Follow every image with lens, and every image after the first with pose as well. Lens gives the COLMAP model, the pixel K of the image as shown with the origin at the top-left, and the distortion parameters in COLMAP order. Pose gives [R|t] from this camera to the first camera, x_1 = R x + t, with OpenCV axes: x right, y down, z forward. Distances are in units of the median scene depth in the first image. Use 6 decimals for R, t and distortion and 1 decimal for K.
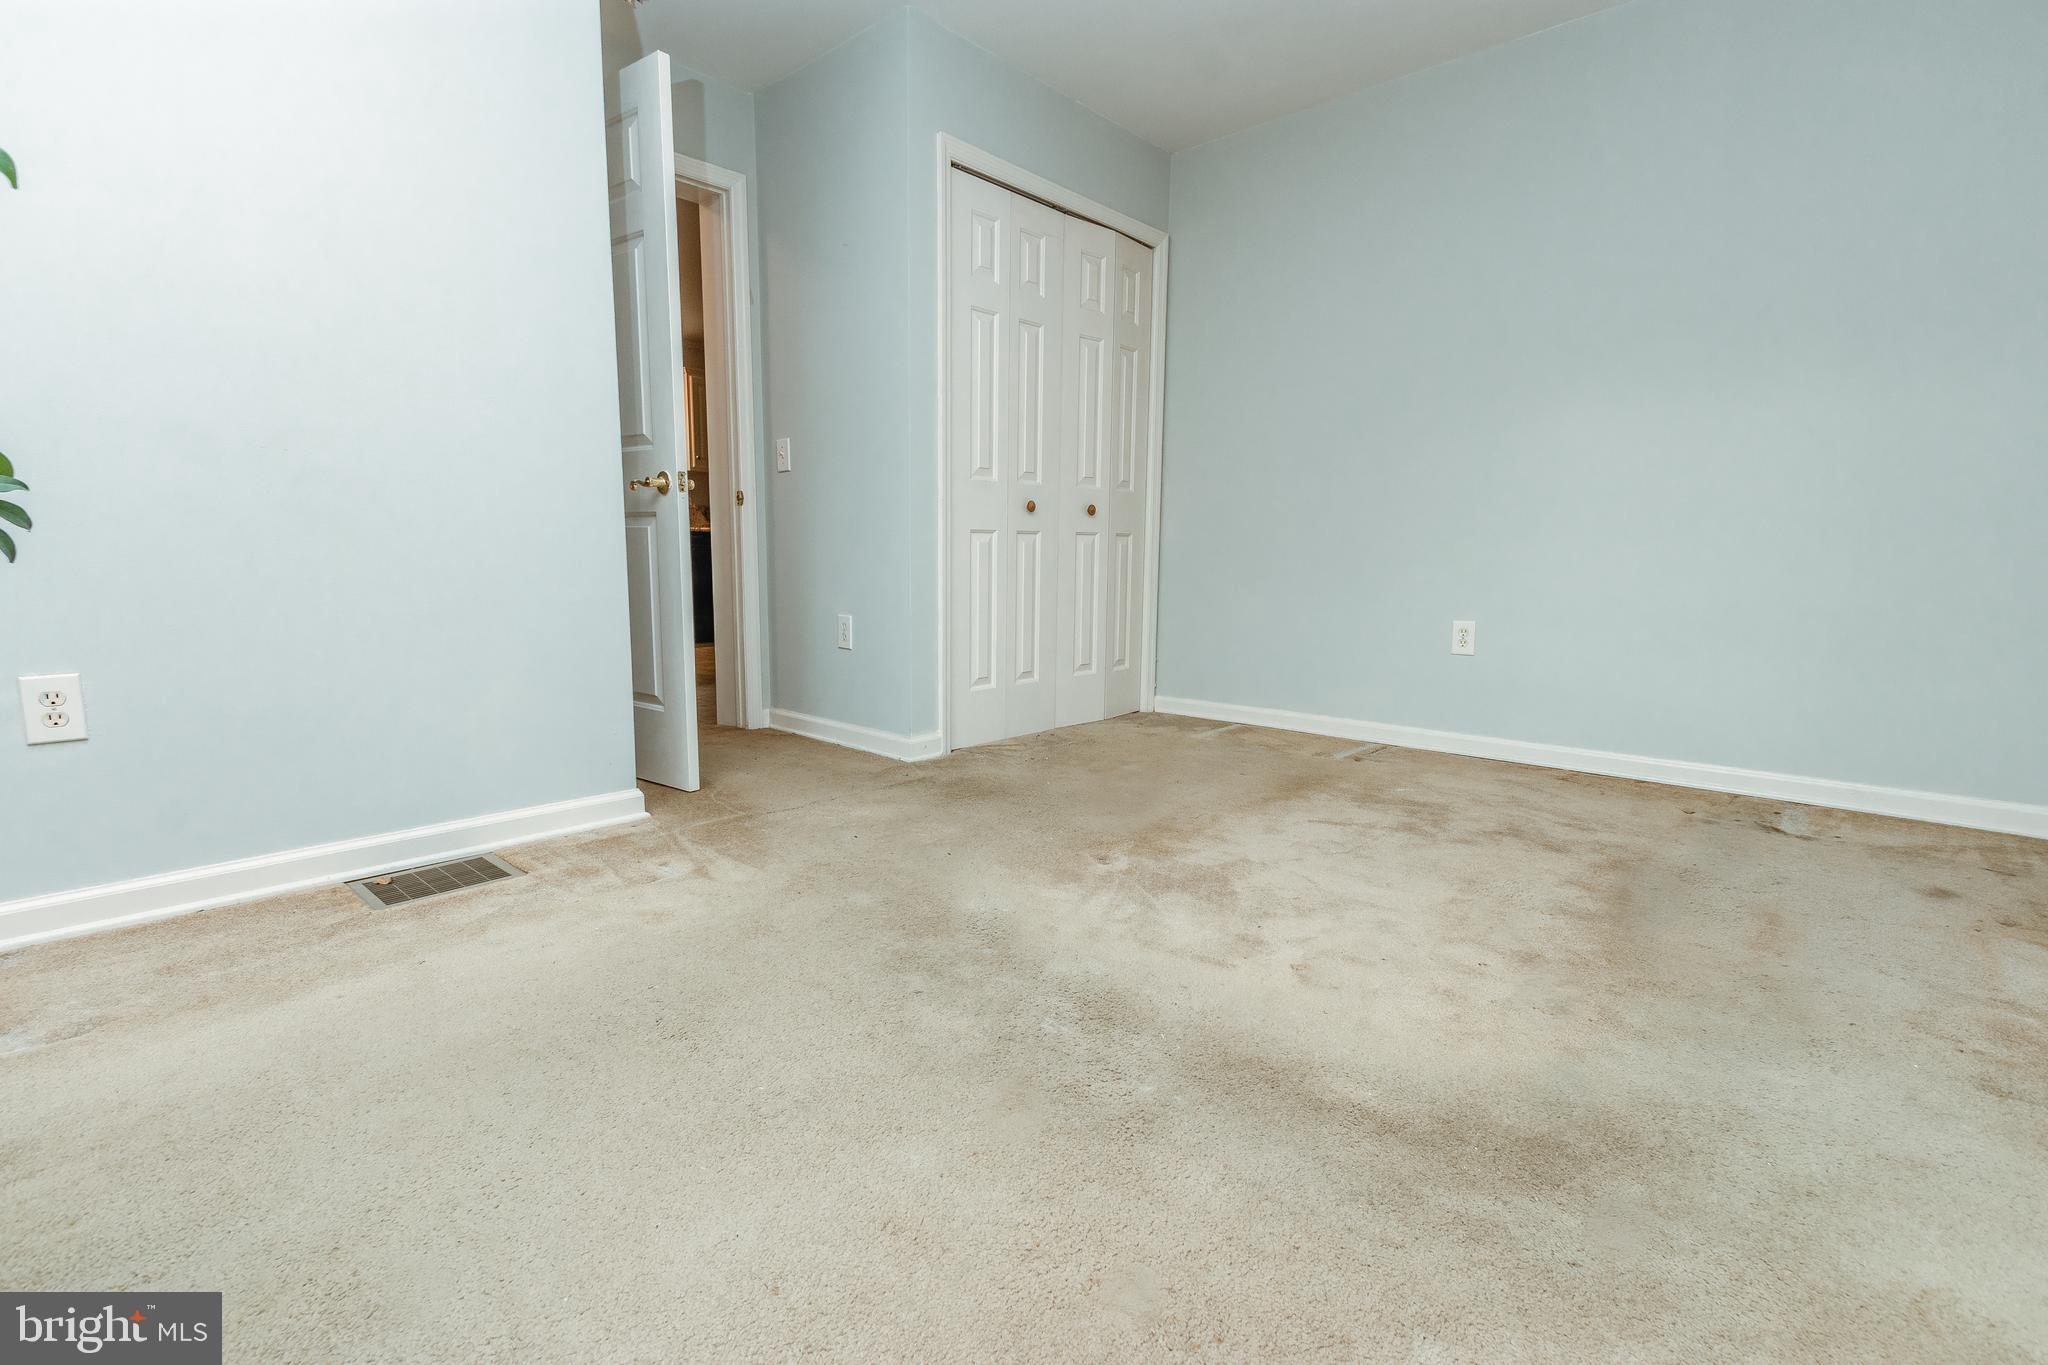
lens RADIAL K [[946.5, 0, 1016.7], [0, 946.5, 687.4], [0, 0, 1]] dist [0.002913, 0.000320]
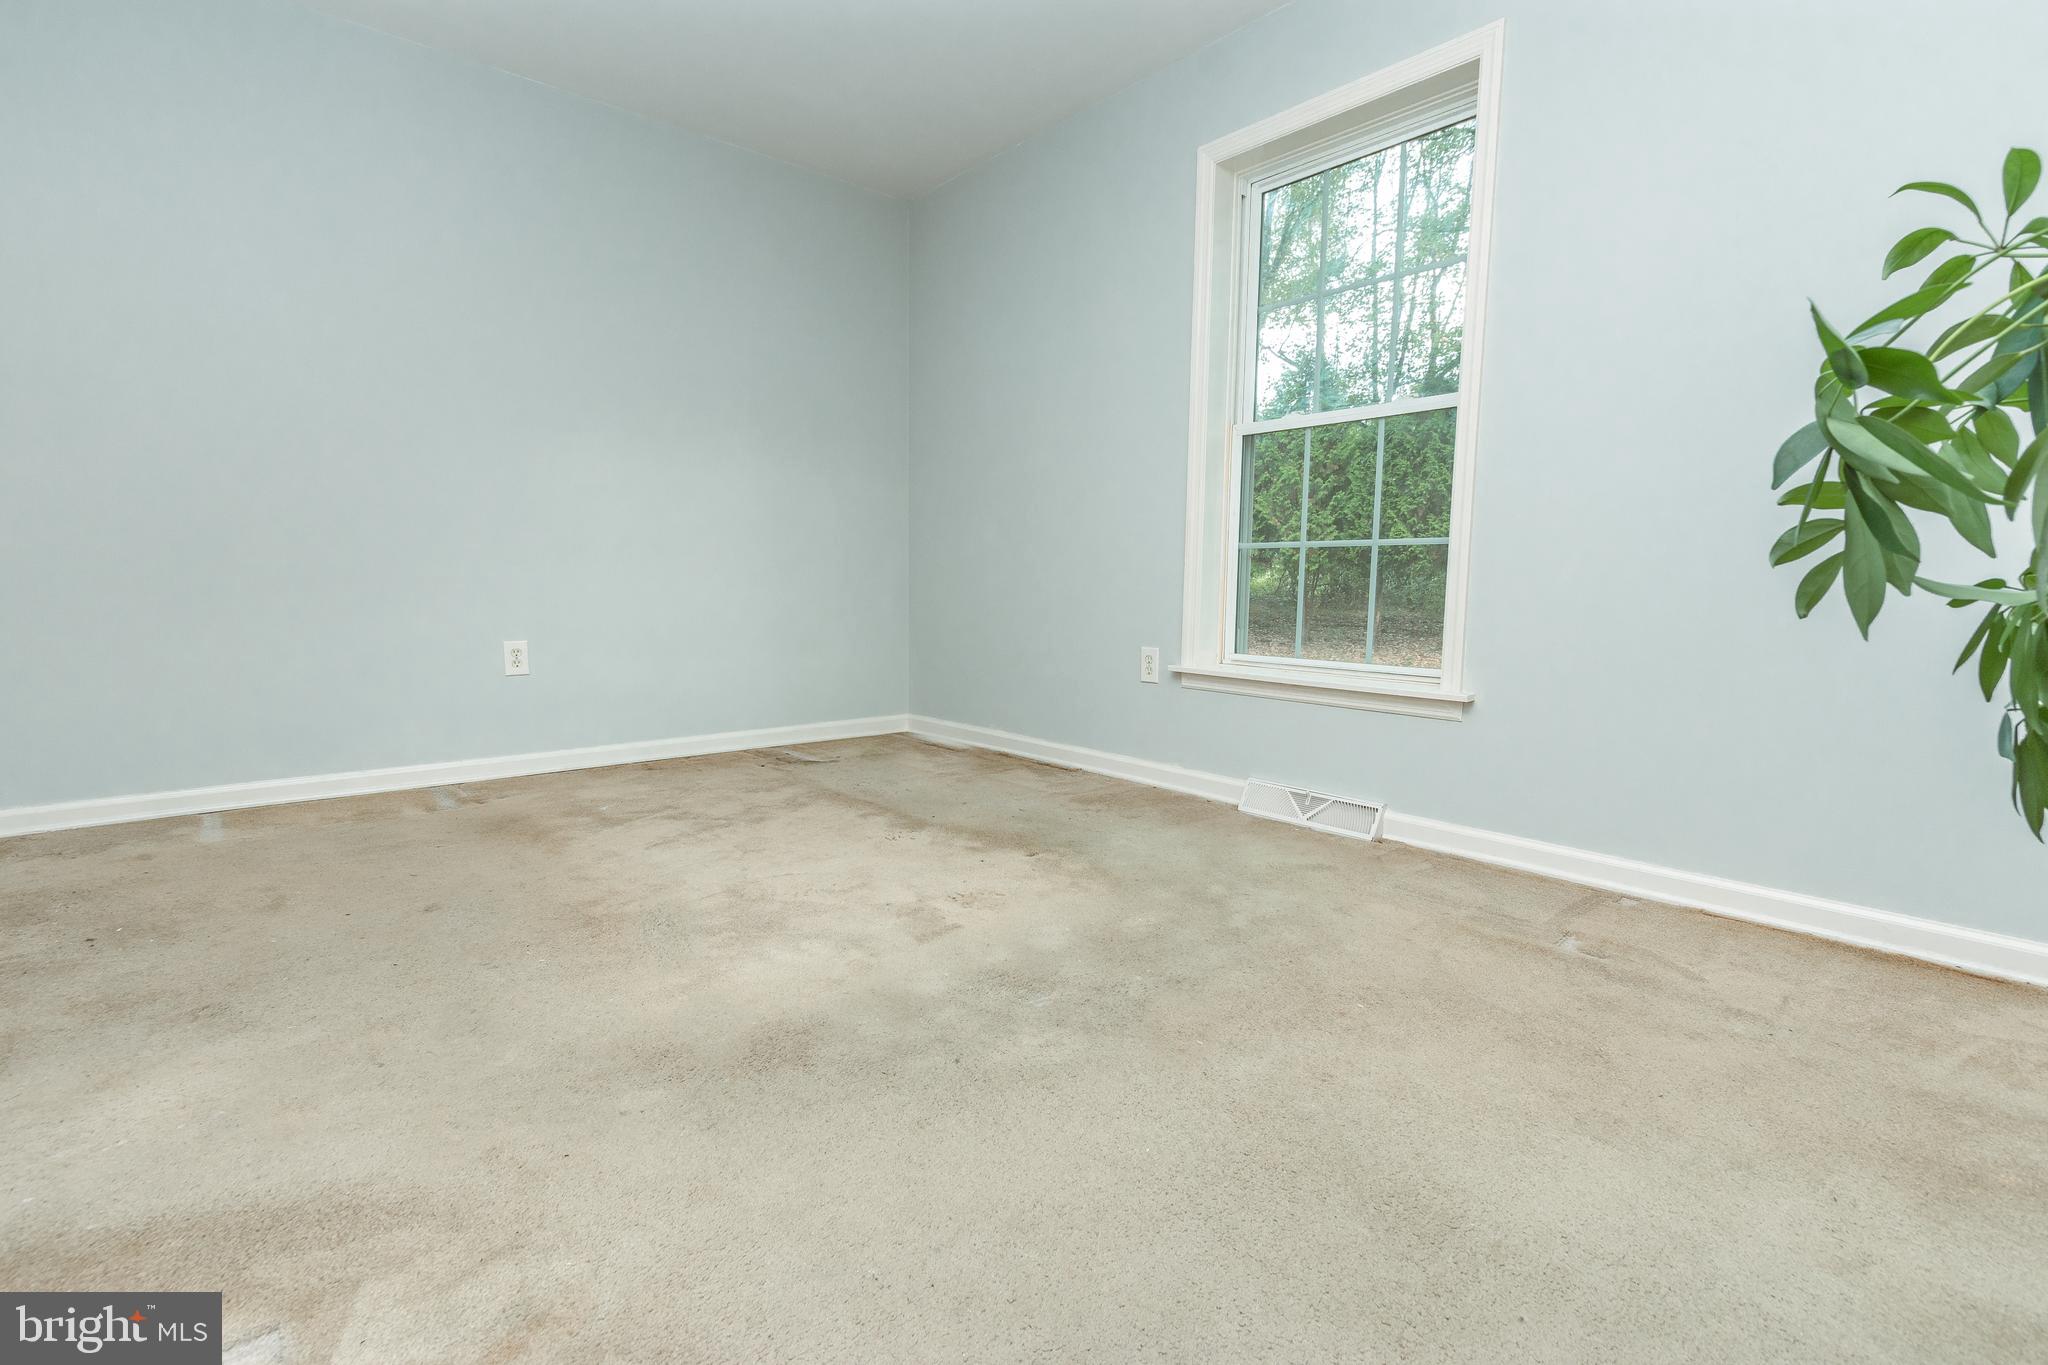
lens RADIAL K [[946.5, 0, 1012.0], [0, 946.5, 681.3], [0, 0, 1]] dist [0.002913, 0.000320]
pose [[0.110242, -0.115334, 0.987190, -0.620513], [0.130169, 0.986365, 0.100701, -0.083241], [-0.985344, 0.117400, 0.123752, 0.505461]]
